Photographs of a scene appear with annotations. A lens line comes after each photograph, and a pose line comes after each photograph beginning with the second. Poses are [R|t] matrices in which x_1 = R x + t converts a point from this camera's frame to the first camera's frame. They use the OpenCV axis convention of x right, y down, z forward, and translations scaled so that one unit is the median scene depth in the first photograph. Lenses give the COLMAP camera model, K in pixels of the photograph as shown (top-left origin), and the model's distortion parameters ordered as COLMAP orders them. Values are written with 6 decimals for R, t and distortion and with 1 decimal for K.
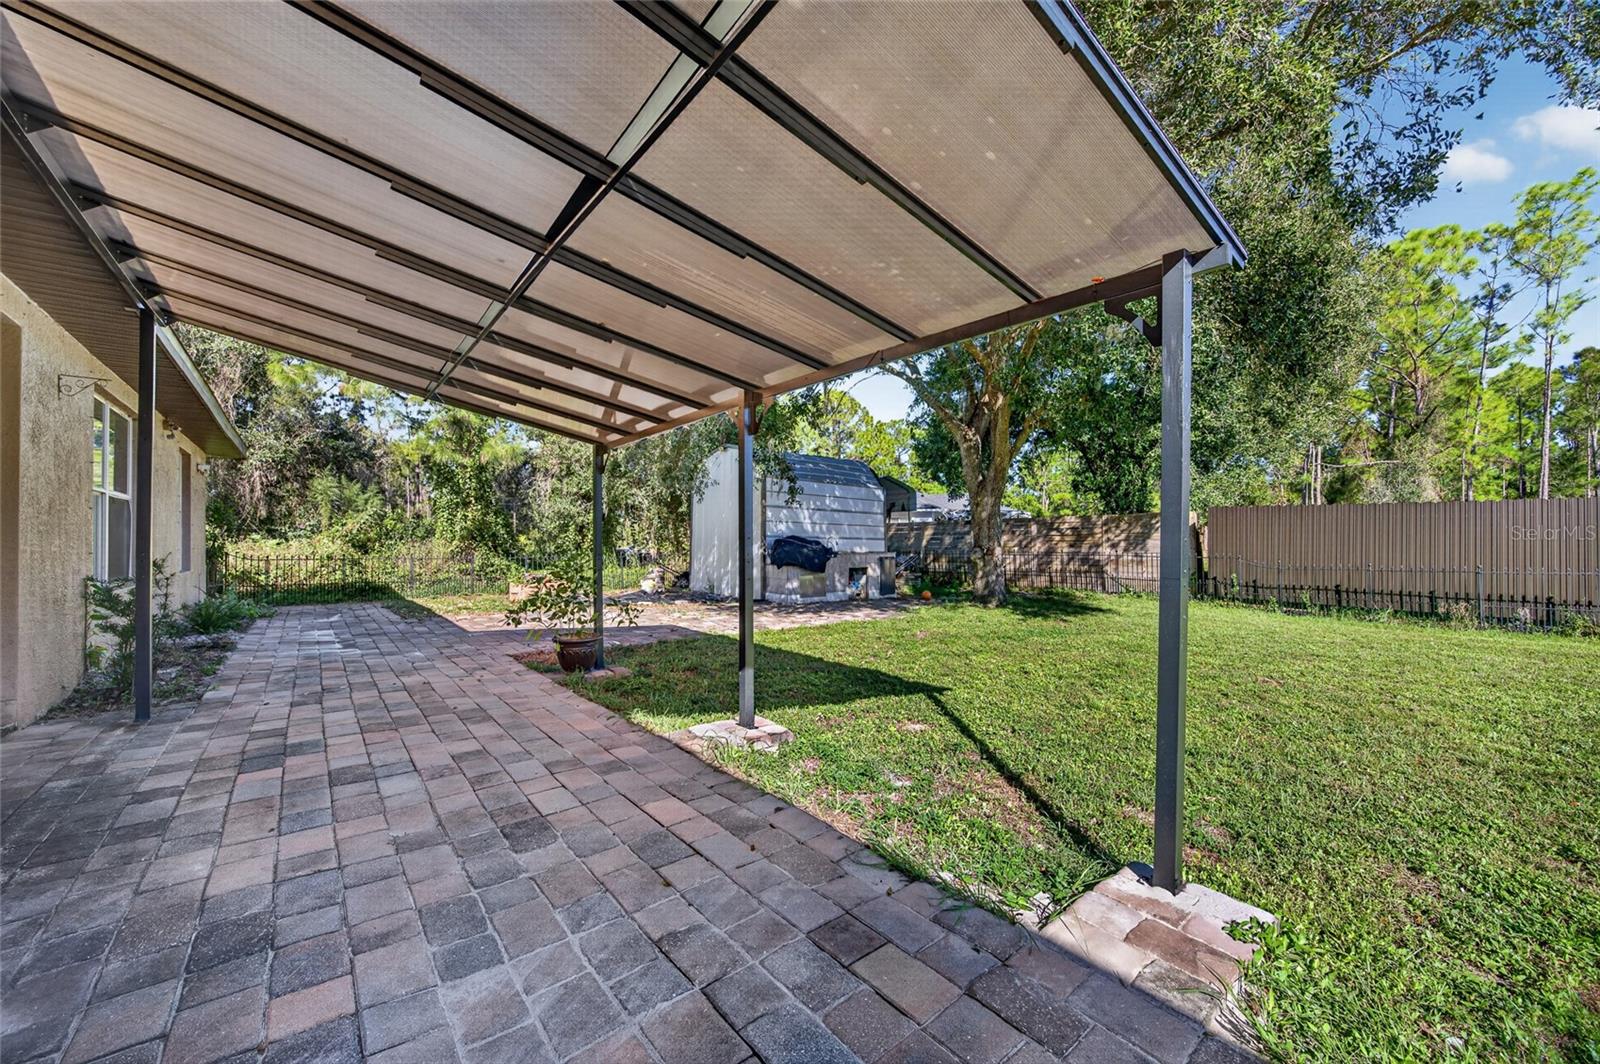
lens RADIAL K [[619.1, 0, 802.3], [0, 619.1, 537.7], [0, 0, 1]] dist [-0.002112, -0.000247]
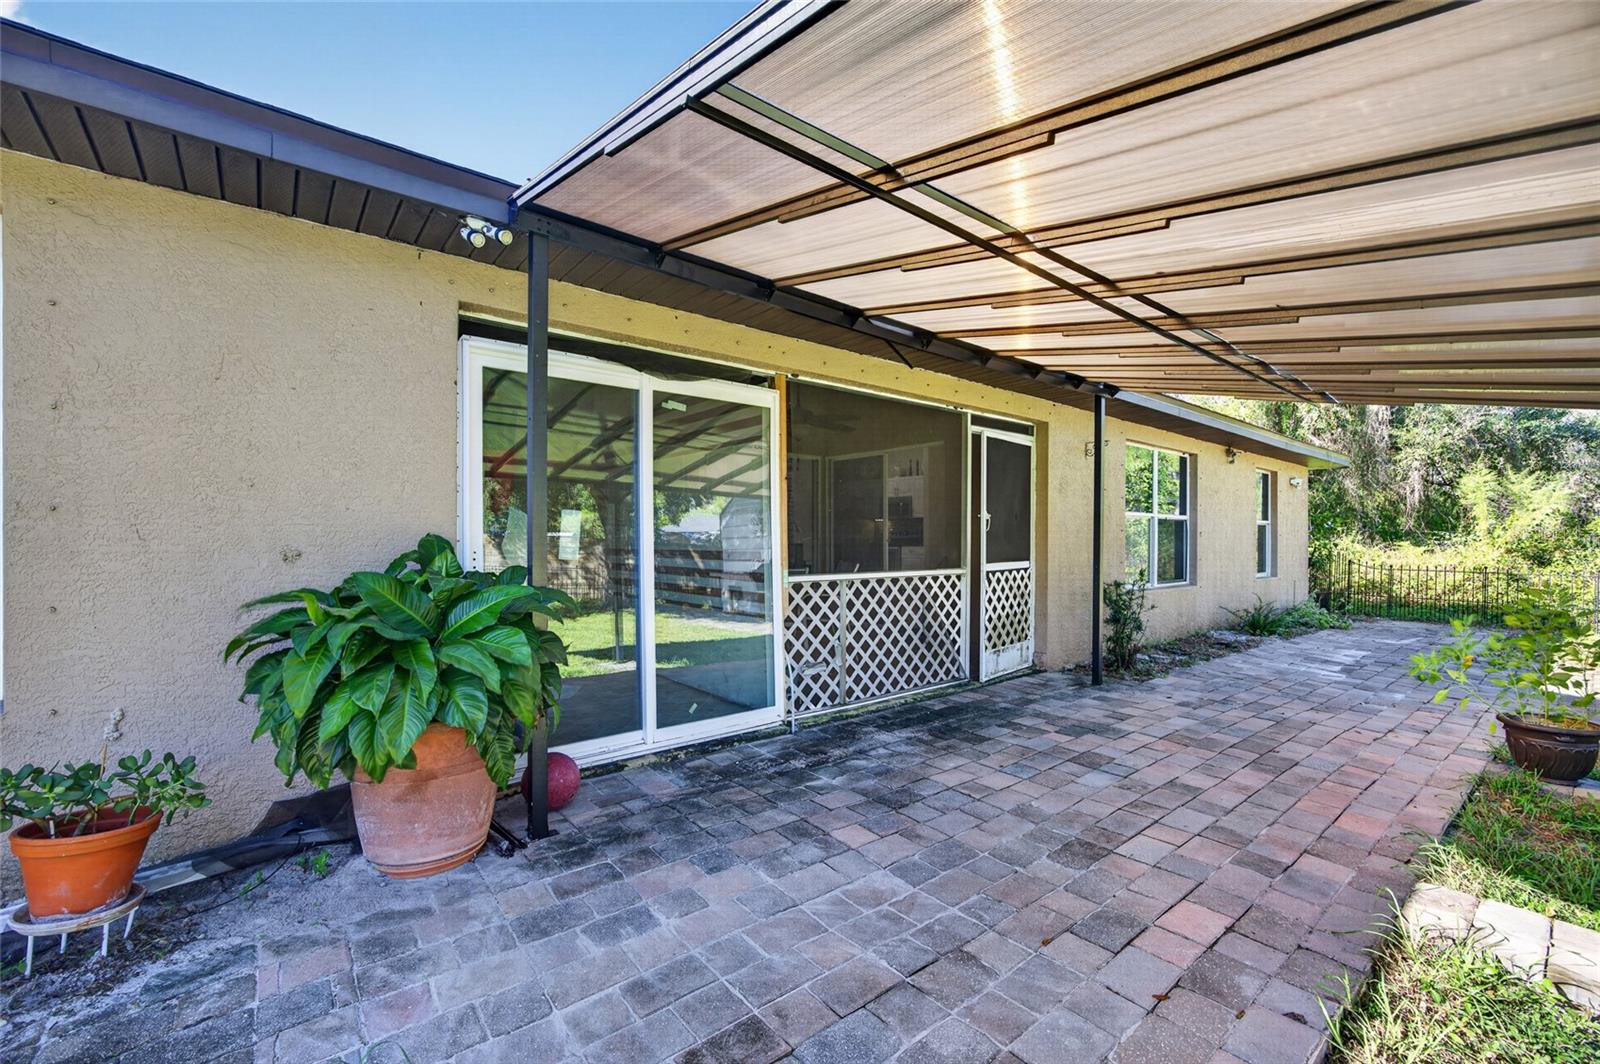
lens RADIAL K [[664.7, 0, 800.0], [0, 664.7, 535.7], [0, 0, 1]] dist [0.001568, 0.000156]
pose [[0.006186, -0.003040, -0.999976, 0.627853], [-0.000007, 0.999995, -0.003040, -0.056752], [0.999981, 0.000025, 0.006186, 0.463330]]
